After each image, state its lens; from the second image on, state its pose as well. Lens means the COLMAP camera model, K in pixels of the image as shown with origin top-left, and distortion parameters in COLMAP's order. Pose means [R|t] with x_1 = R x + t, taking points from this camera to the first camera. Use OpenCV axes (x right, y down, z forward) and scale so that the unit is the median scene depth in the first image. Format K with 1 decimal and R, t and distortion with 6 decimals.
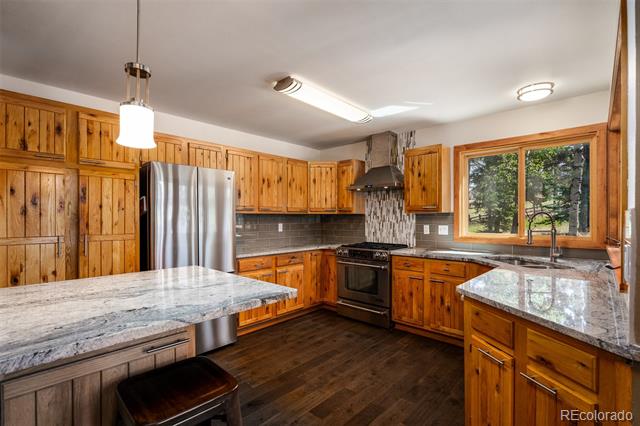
lens RADIAL K [[306.1, 0, 317.8], [0, 306.1, 219.5], [0, 0, 1]] dist [-0.004967, -0.000291]
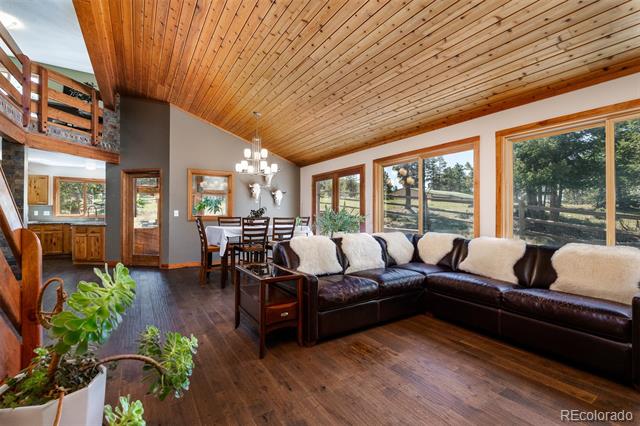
lens RADIAL K [[279.8, 0, 313.9], [0, 279.8, 212.3], [0, 0, 1]] dist [-0.003890, -0.000020]
pose [[0.272266, 0.005600, 0.962206, -1.006513], [0.003094, 0.999973, -0.006695, 0.048157], [-0.962217, 0.004800, 0.272241, -1.407043]]
